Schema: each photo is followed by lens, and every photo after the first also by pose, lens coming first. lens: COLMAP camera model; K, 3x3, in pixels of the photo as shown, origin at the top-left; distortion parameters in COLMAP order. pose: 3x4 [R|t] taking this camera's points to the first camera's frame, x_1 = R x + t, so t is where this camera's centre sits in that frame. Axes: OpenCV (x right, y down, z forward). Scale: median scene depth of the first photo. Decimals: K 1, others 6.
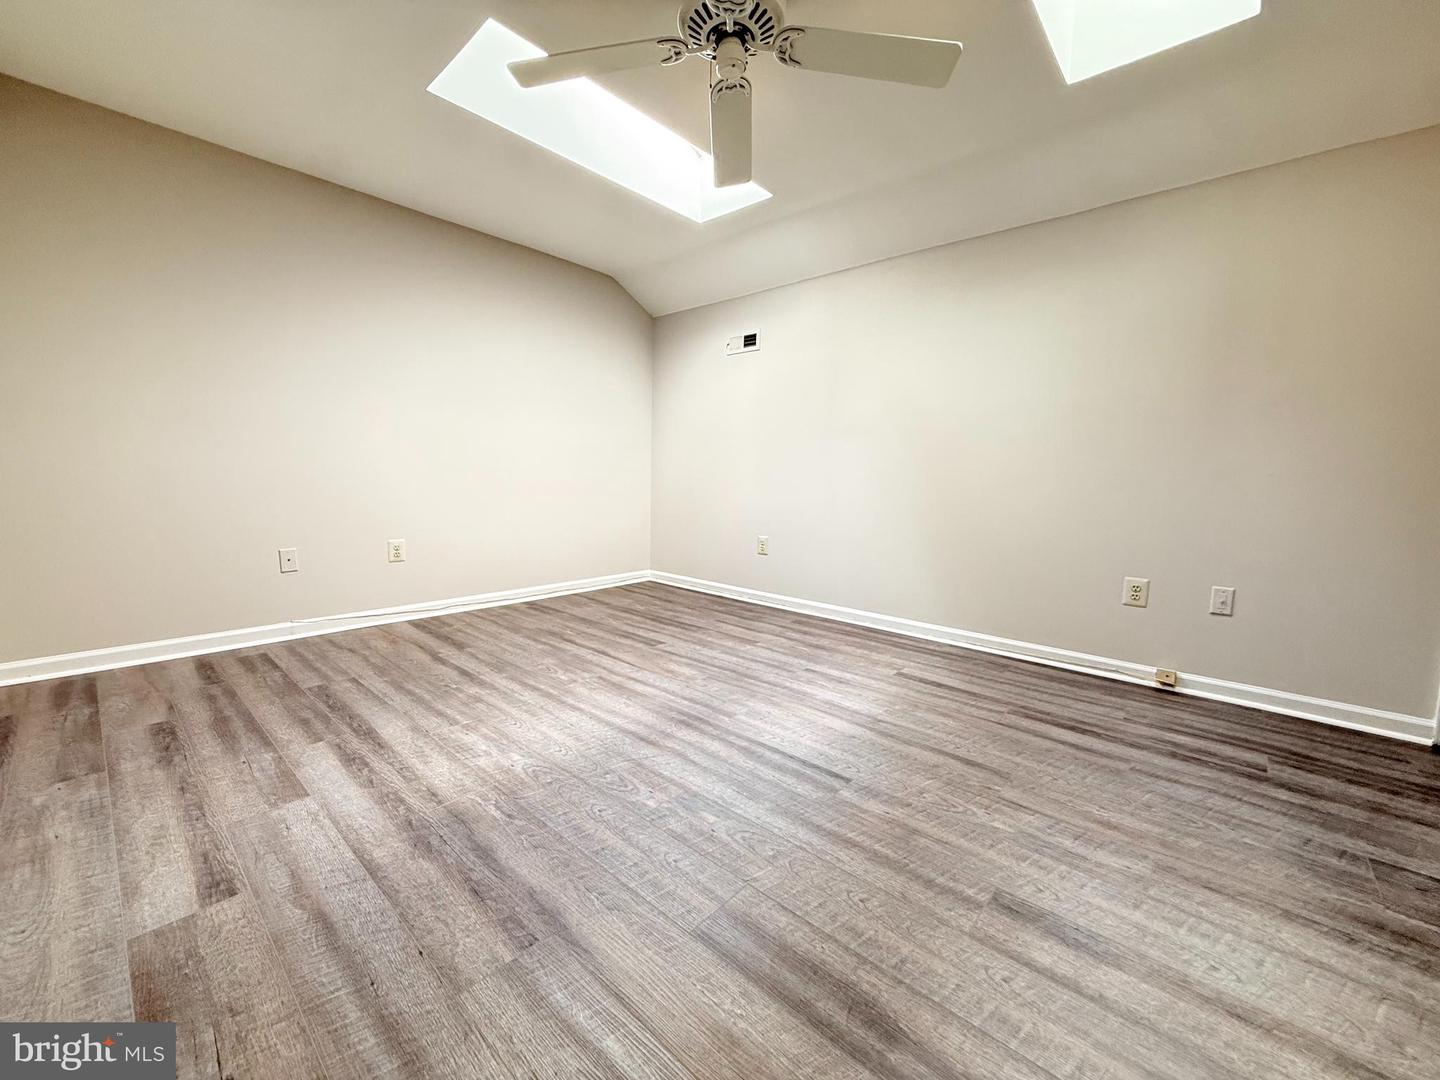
lens RADIAL K [[576.9, 0, 724.4], [0, 576.9, 541.7], [0, 0, 1]] dist [0.000186, 0.000307]
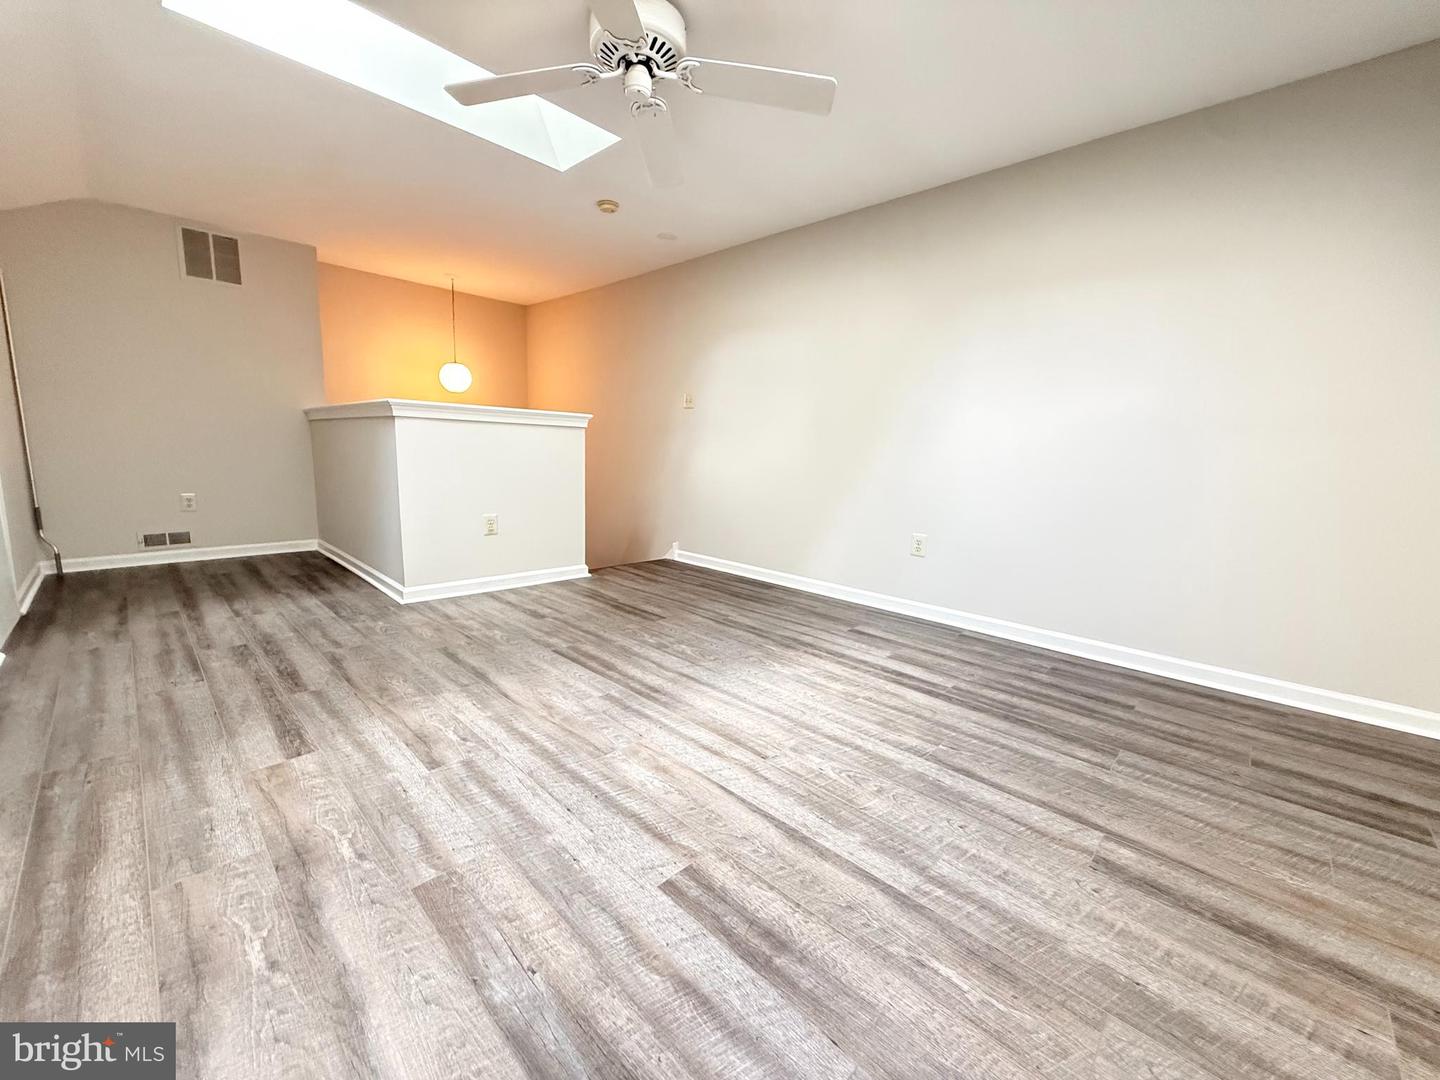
lens RADIAL K [[576.9, 0, 723.1], [0, 576.9, 543.2], [0, 0, 1]] dist [0.000186, 0.000307]
pose [[-0.997753, -0.059920, 0.029991, -0.189348], [-0.049329, 0.959767, 0.276432, -0.218925], [-0.045348, 0.274331, -0.960565, 1.746385]]
